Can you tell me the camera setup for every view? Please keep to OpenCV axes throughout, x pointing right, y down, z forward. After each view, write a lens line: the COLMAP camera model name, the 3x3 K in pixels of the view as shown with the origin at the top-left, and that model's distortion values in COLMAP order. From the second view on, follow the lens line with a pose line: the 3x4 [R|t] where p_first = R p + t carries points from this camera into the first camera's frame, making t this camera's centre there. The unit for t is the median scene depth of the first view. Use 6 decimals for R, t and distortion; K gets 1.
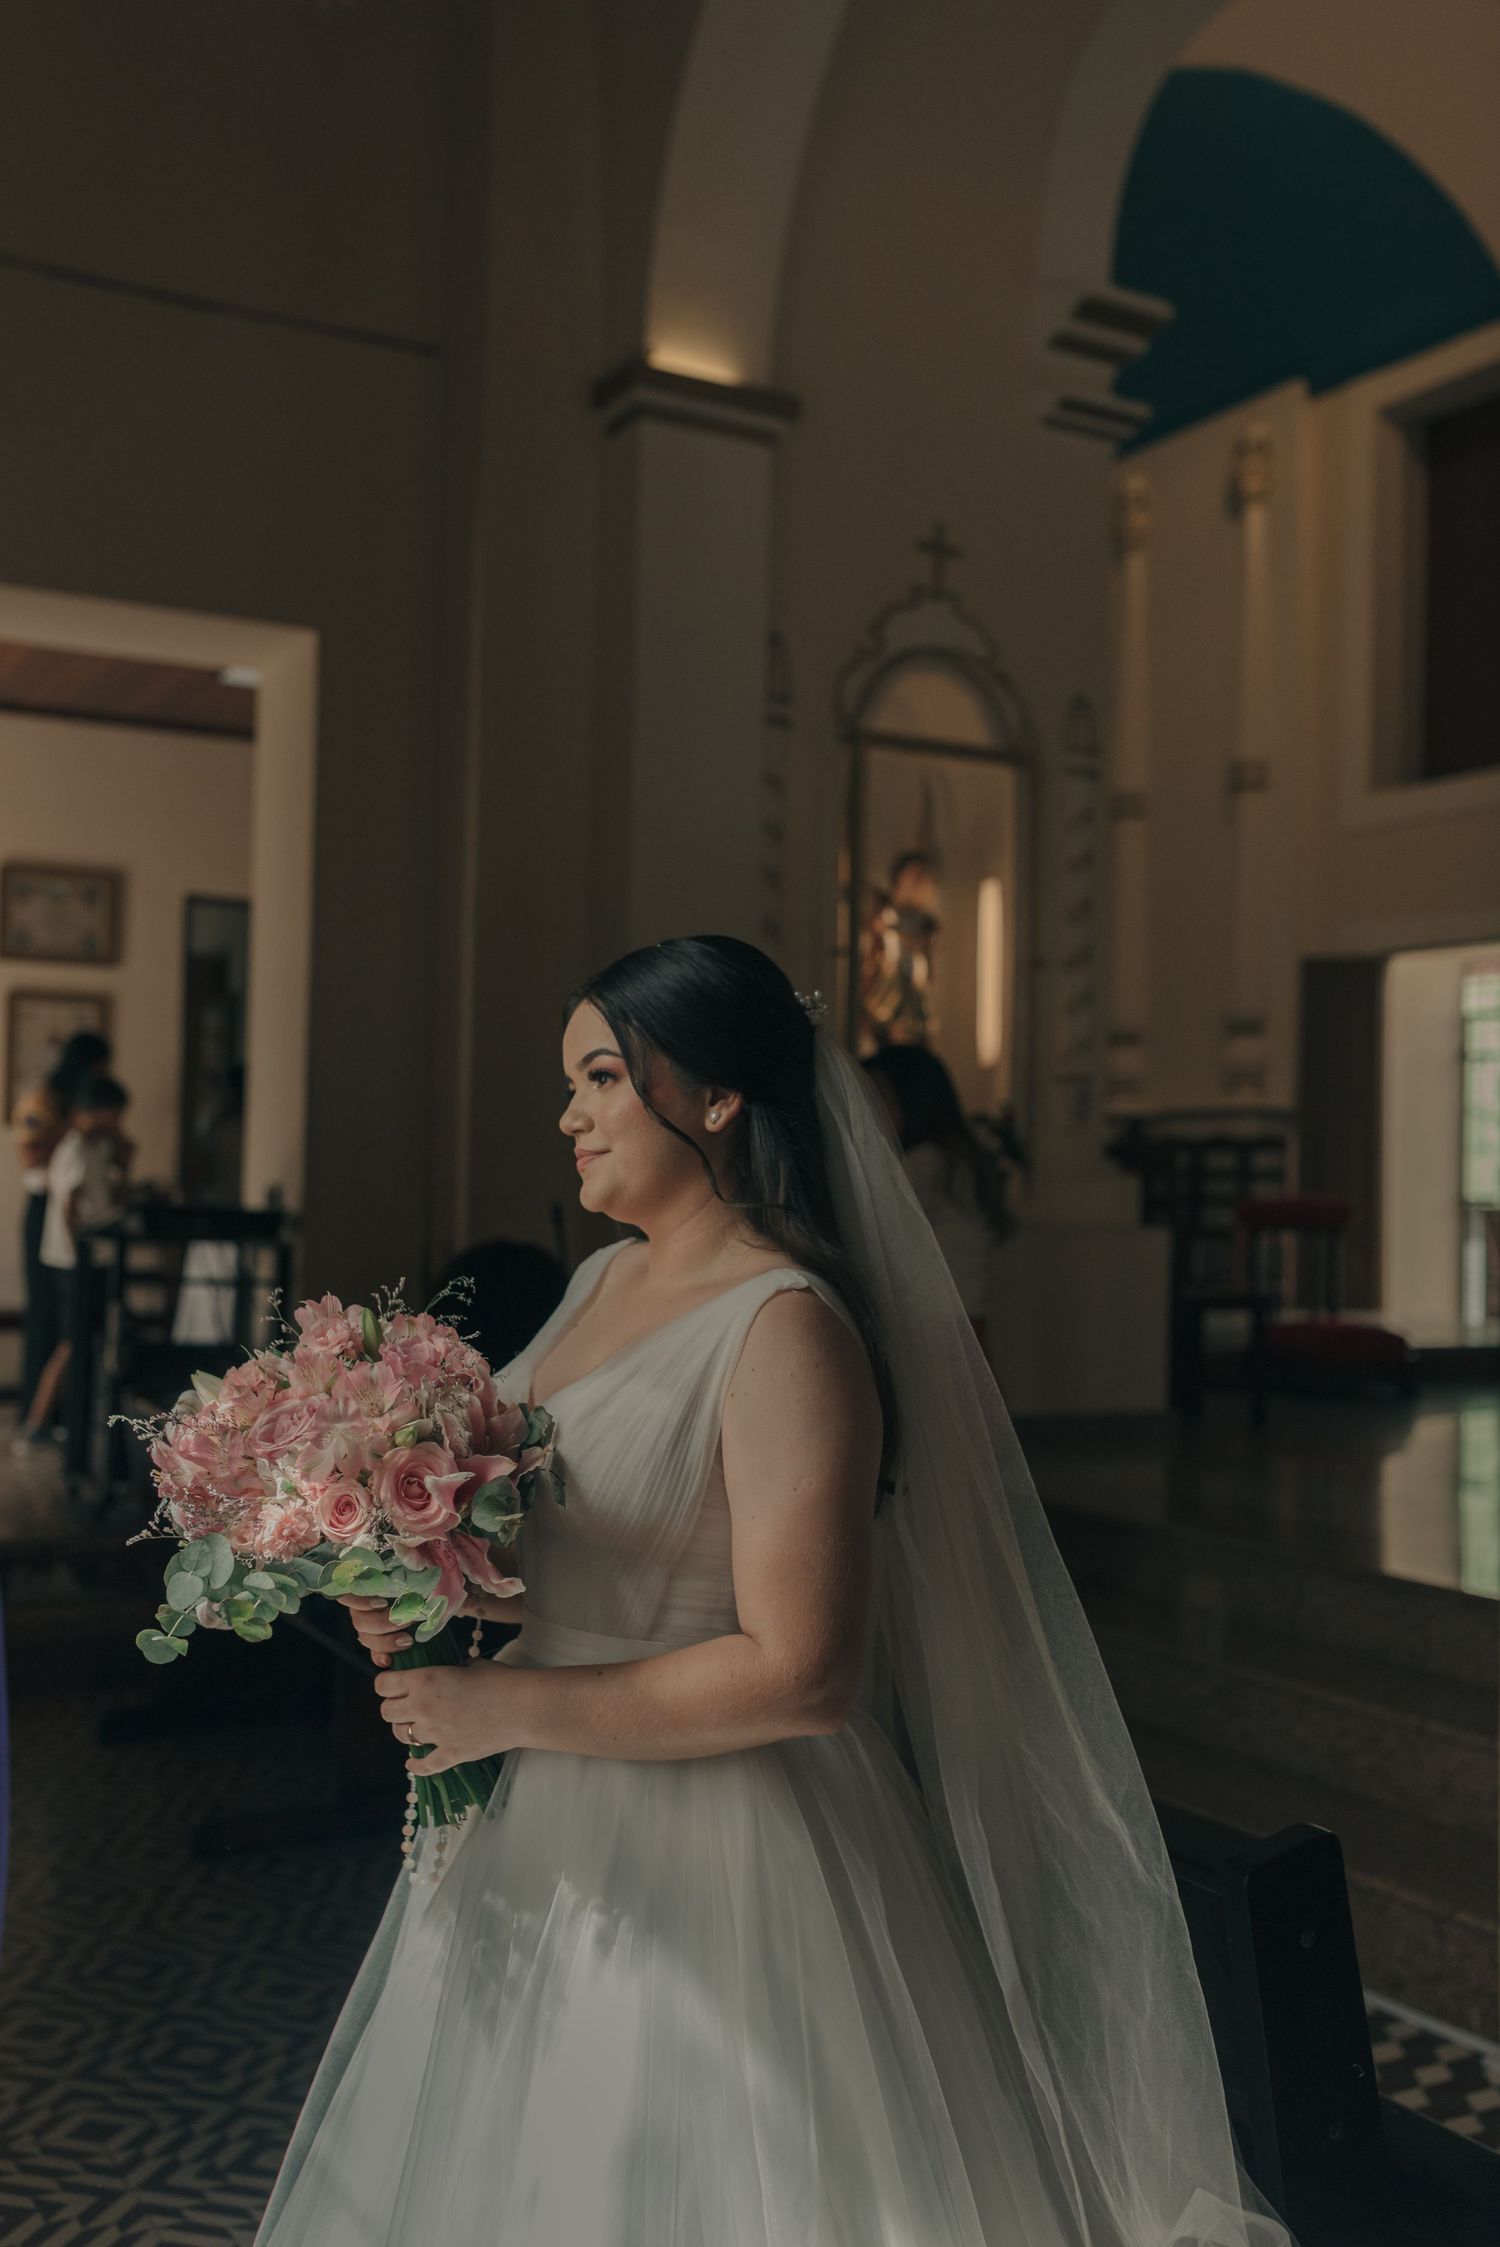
lens RADIAL K [[2121.9, 0, 750.0], [0, 2121.9, 1123.5], [0, 0, 1]] dist [0.009049, -0.016486]
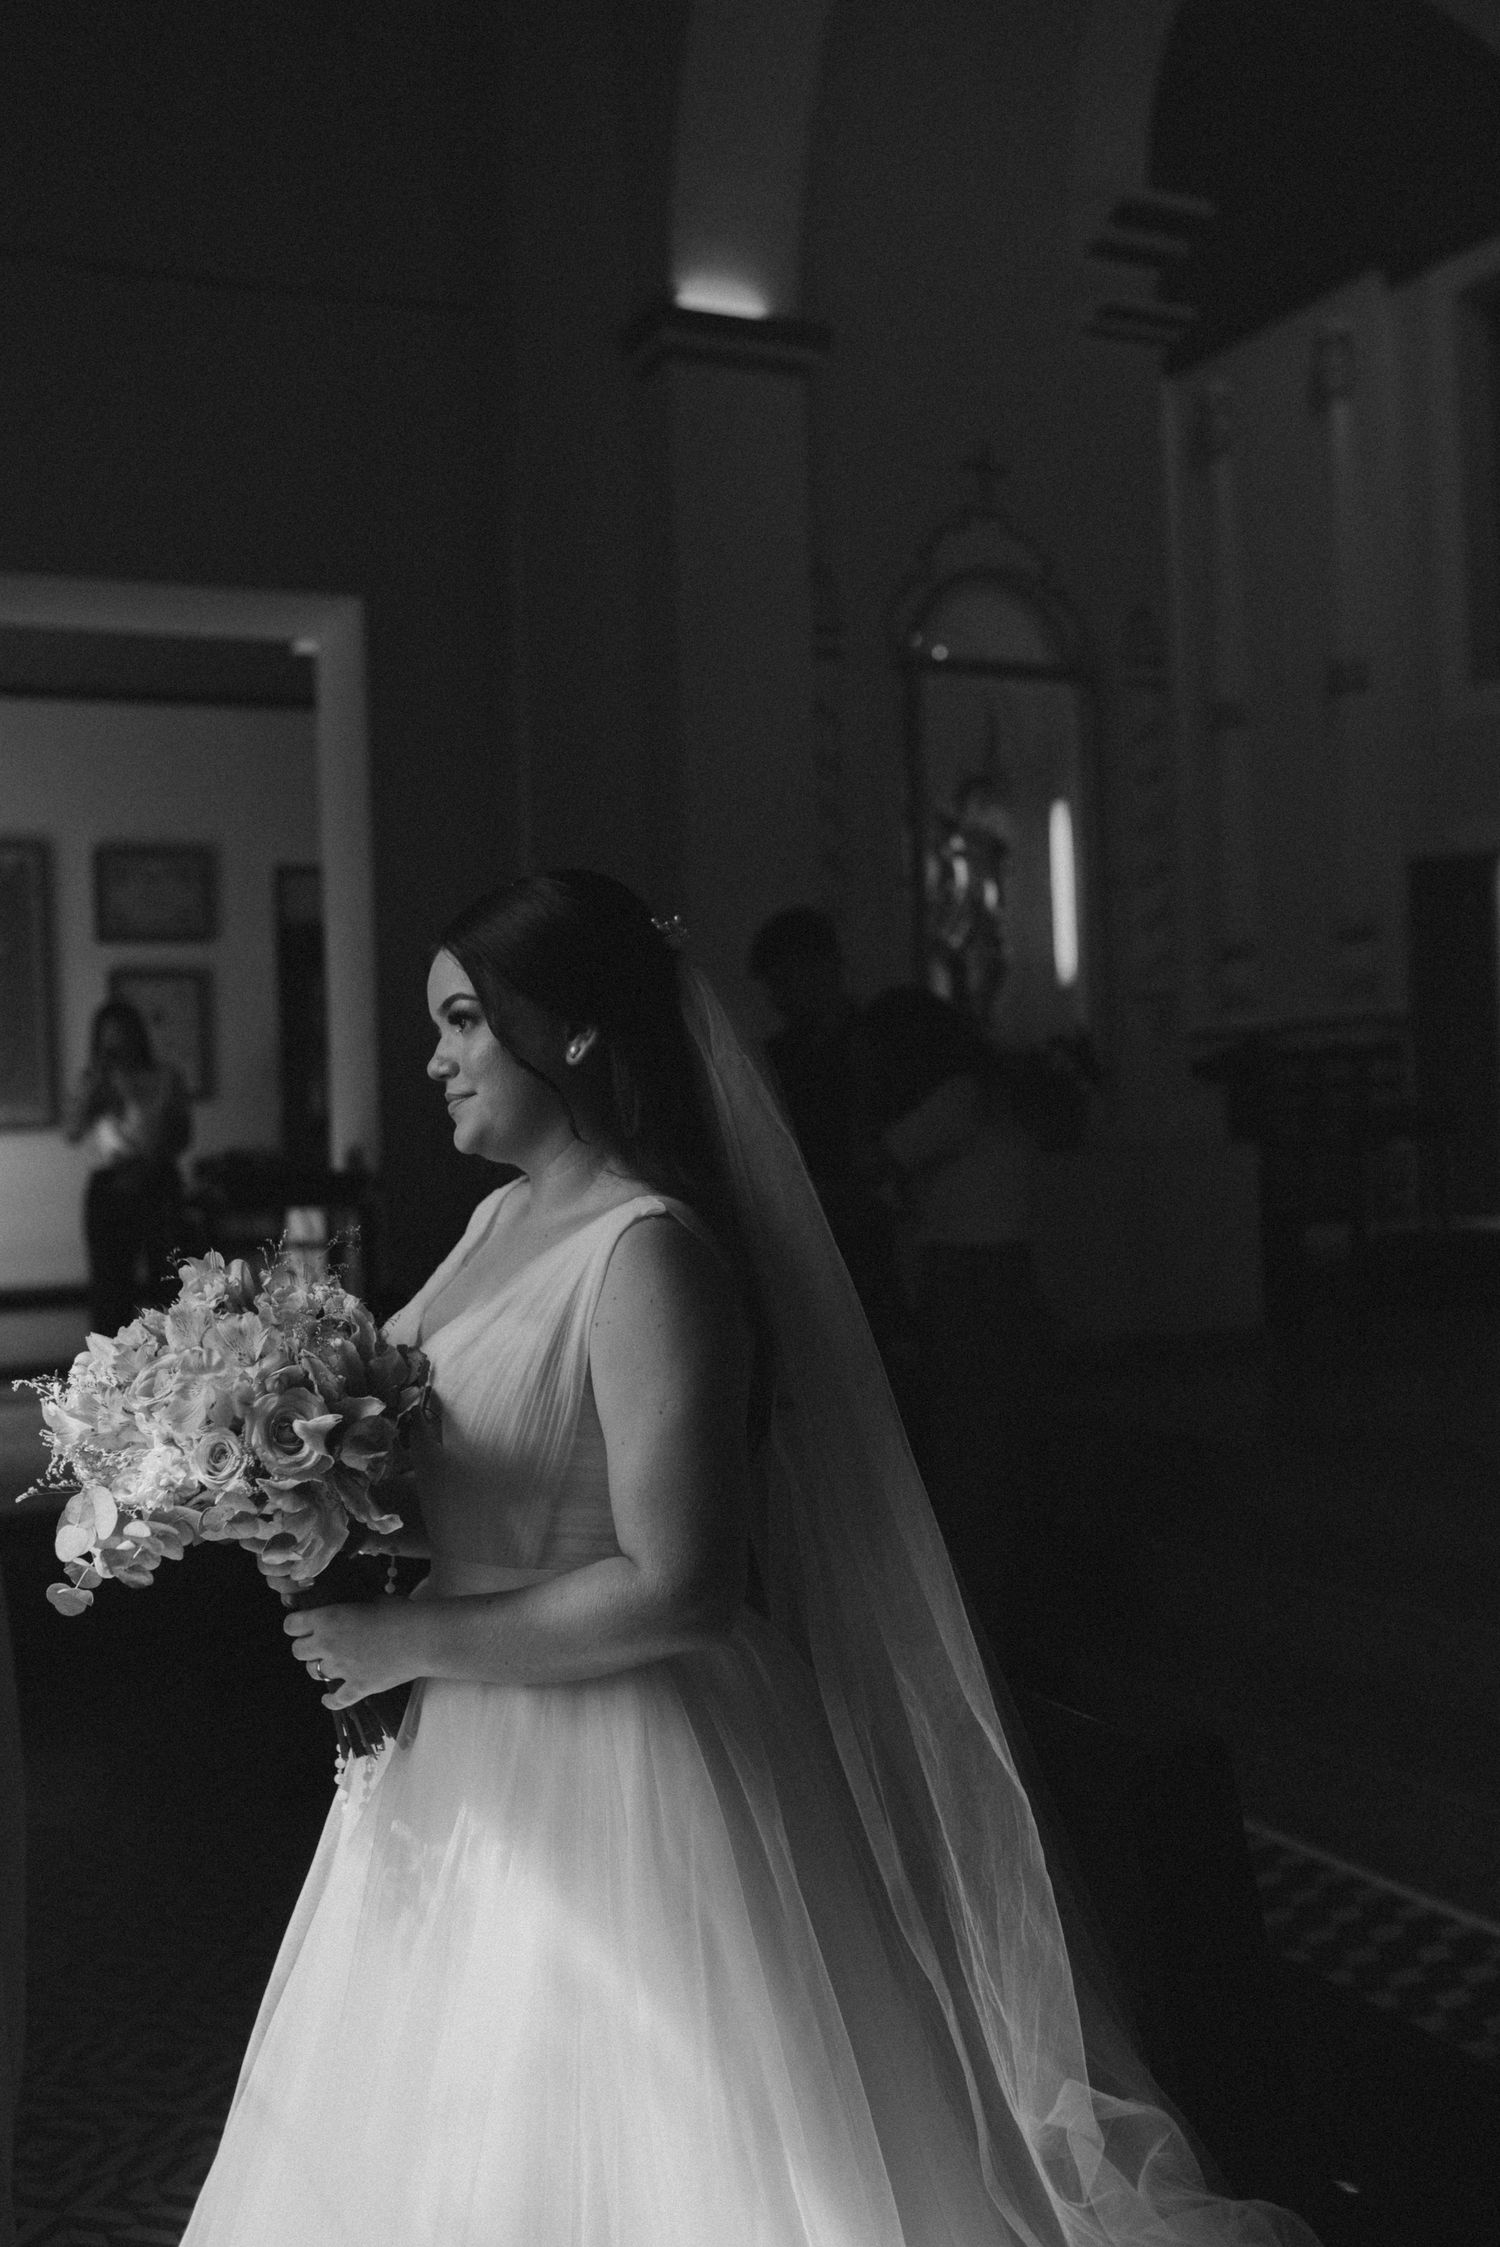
lens RADIAL K [[2125.6, 0, 843.6], [0, 2125.6, 1146.3], [0, 0, 1]] dist [-0.013094, -0.007191]
pose [[0.997539, -0.061127, -0.034350, 0.142903], [0.062421, 0.997328, 0.037958, 0.010717], [0.031938, -0.040009, 0.998689, -0.009375]]
